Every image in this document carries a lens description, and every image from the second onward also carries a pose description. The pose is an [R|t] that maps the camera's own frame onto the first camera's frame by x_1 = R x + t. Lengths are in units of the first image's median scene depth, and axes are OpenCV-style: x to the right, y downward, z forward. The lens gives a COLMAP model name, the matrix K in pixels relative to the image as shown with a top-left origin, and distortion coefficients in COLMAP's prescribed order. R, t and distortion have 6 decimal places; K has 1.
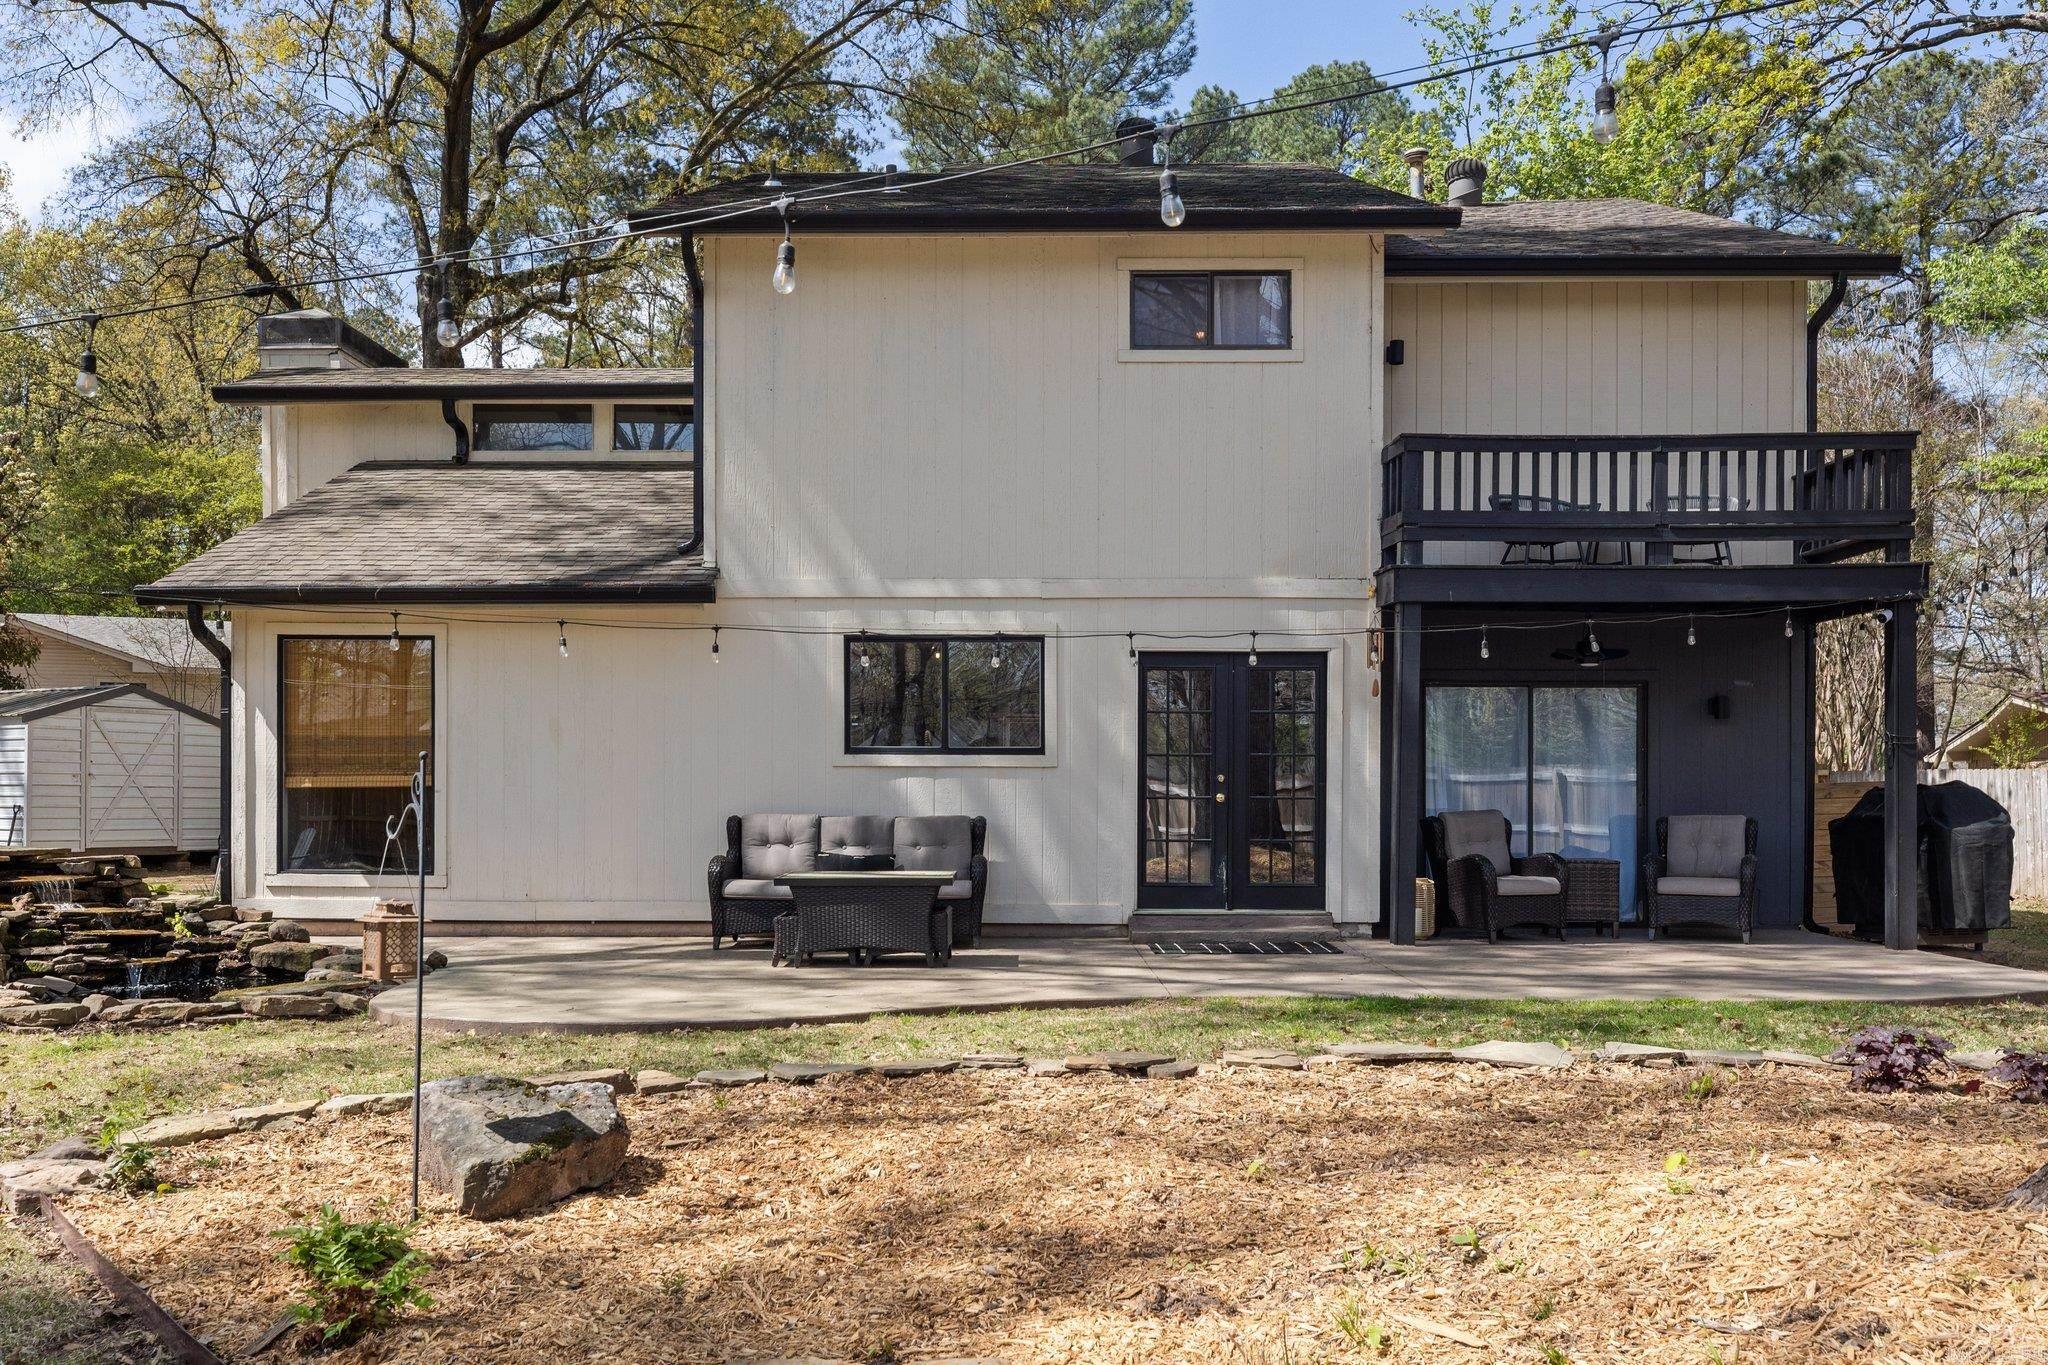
lens RADIAL K [[1772.9, 0, 1018.9], [0, 1772.9, 791.0], [0, 0, 1]] dist [0.027847, -0.000214]
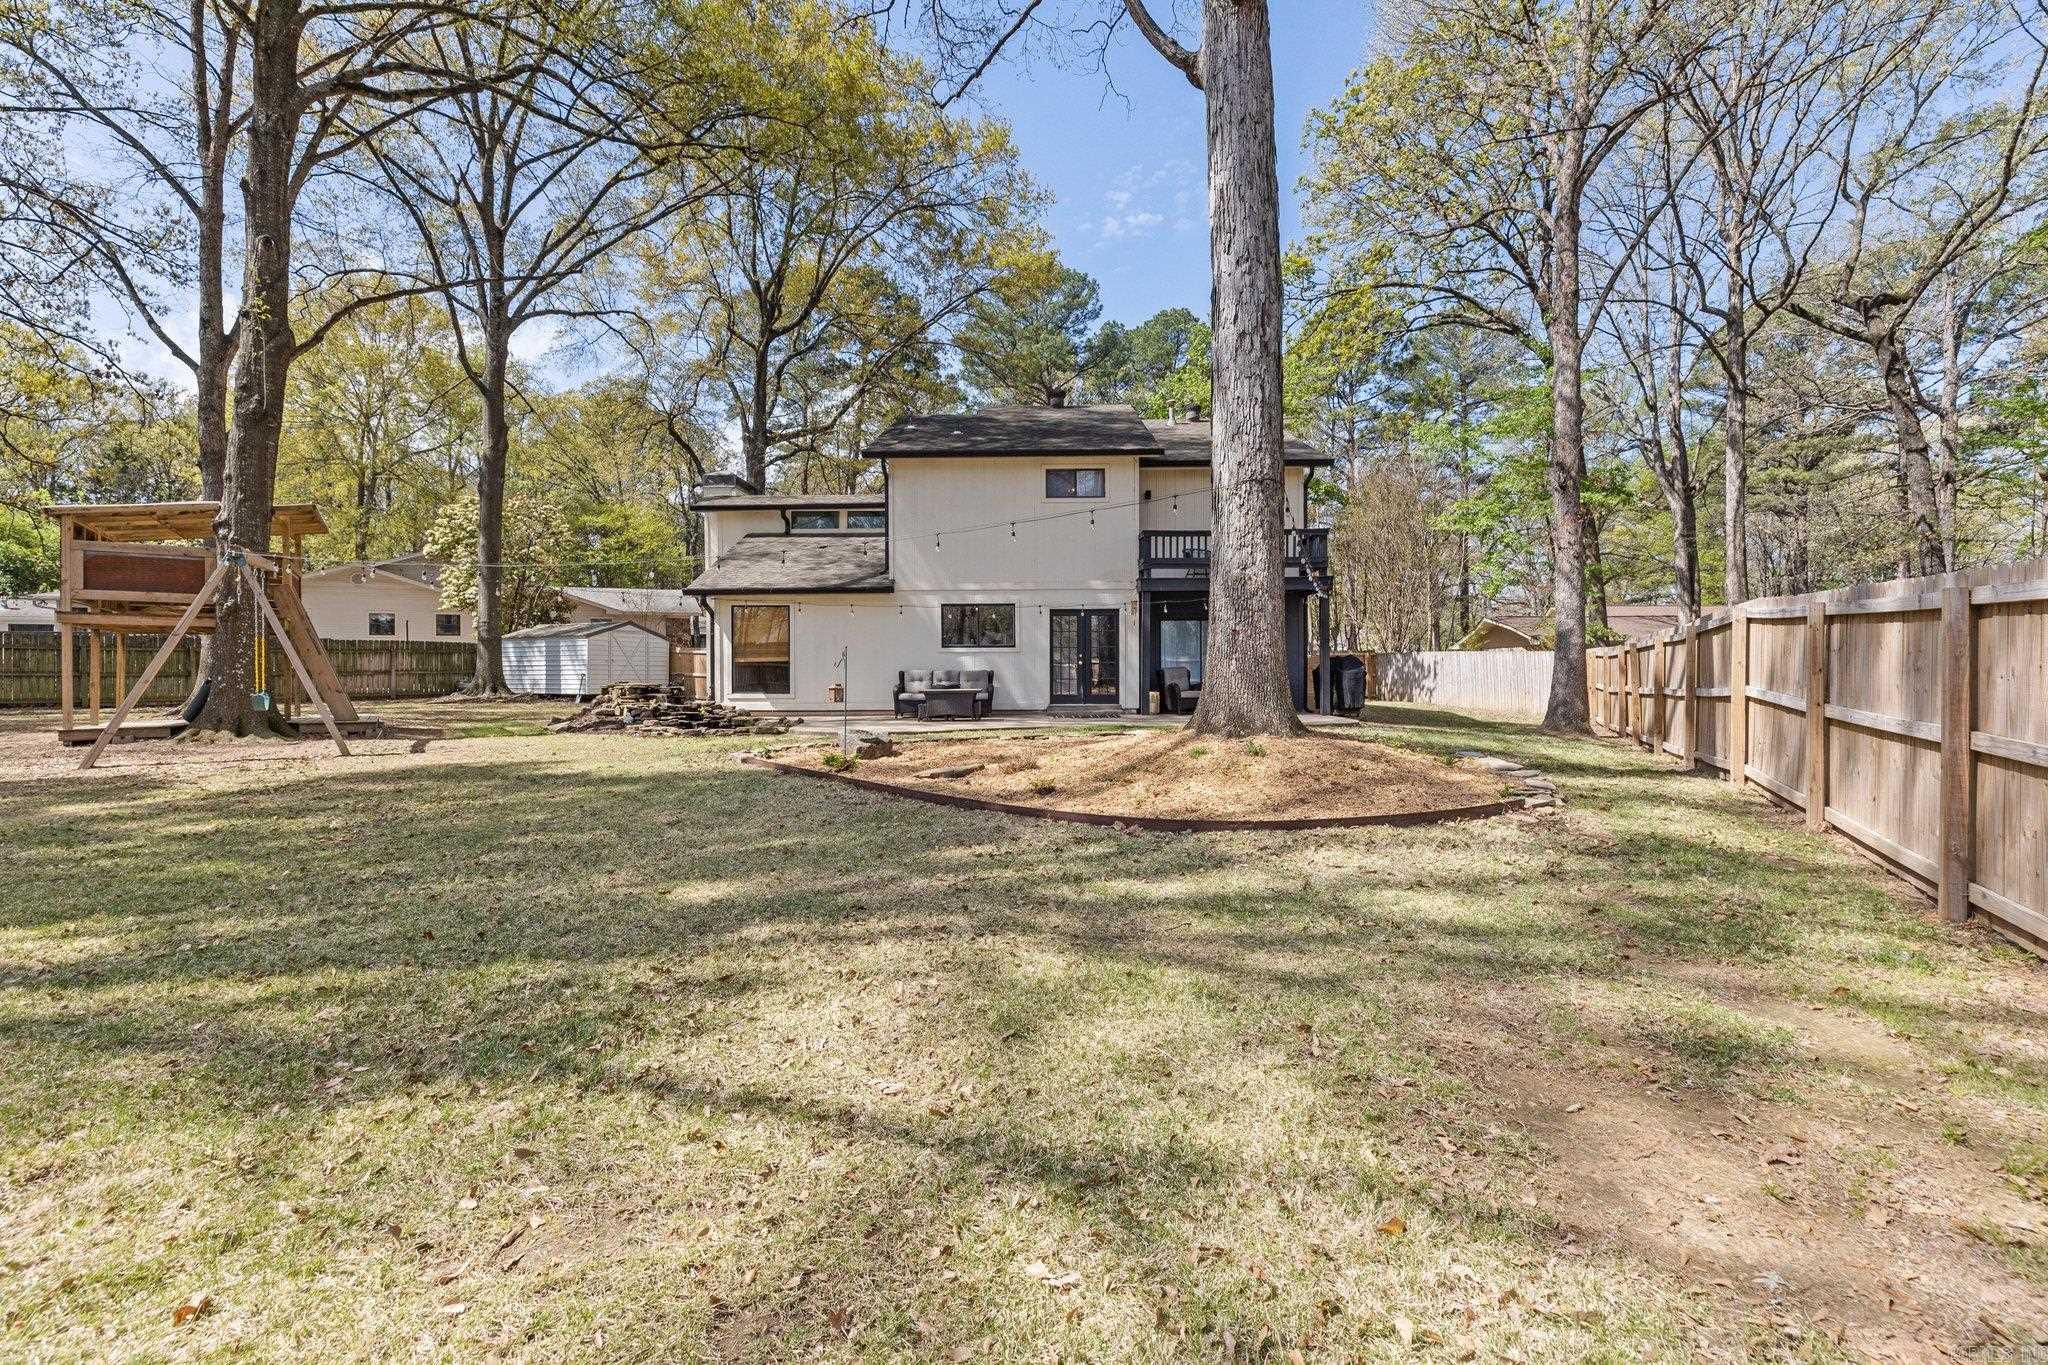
lens RADIAL K [[935.7, 0, 1030.6], [0, 935.7, 668.9], [0, 0, 1]] dist [0.001462, 0.000040]
pose [[0.999947, -0.007082, 0.007413, 0.027043], [0.007086, 0.999975, -0.000560, 0.013042], [-0.007409, 0.000613, 0.999972, -0.426283]]
